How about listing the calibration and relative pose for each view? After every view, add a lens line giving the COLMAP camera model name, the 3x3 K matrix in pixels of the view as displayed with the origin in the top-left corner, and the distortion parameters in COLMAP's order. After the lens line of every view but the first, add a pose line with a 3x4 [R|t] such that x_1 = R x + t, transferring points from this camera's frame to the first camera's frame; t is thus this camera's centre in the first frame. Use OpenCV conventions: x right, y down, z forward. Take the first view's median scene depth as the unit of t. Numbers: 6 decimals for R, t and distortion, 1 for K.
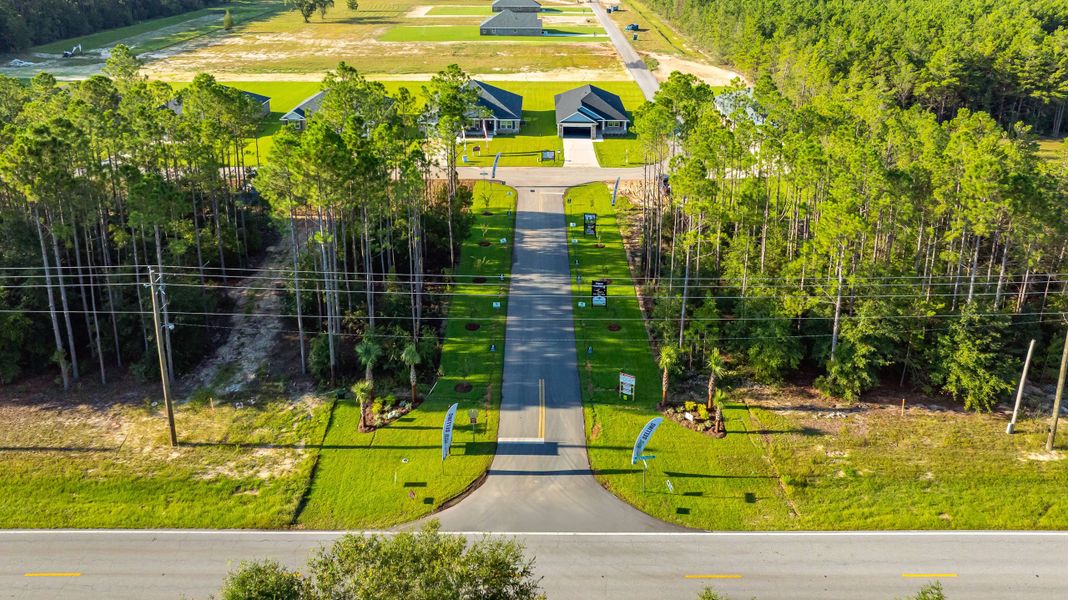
lens RADIAL K [[753.7, 0, 532.4], [0, 753.7, 298.8], [0, 0, 1]] dist [-0.027798, 0.026354]
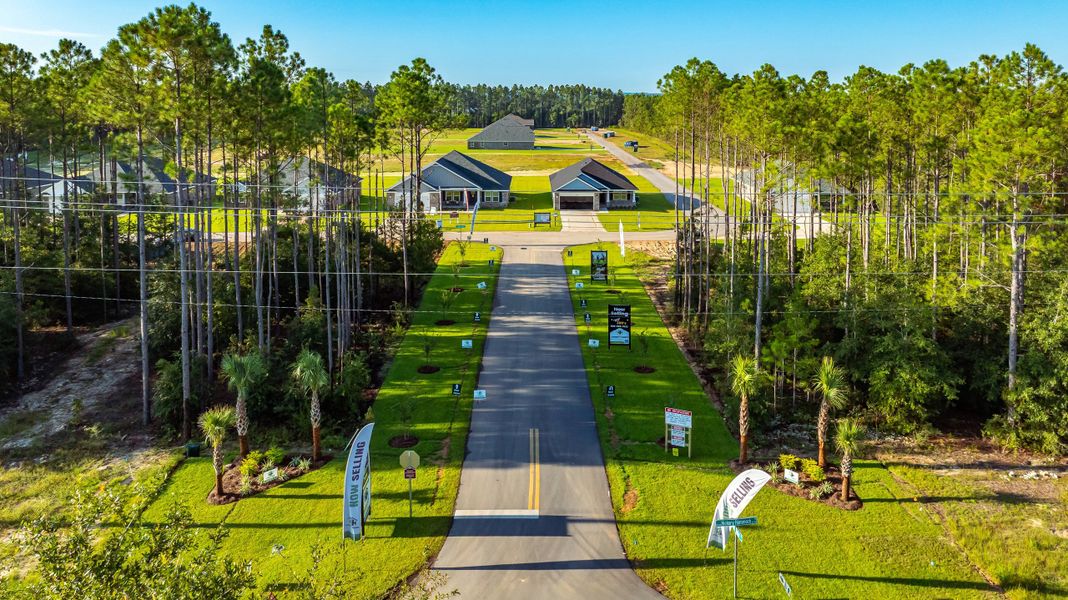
lens RADIAL K [[753.7, 0, 536.2], [0, 753.7, 307.2], [0, 0, 1]] dist [-0.027798, 0.026354]
pose [[0.999912, -0.001440, 0.013164, 0.006377], [0.004498, 0.971906, -0.235326, 0.162657], [-0.012455, 0.235364, 0.971827, 0.408639]]
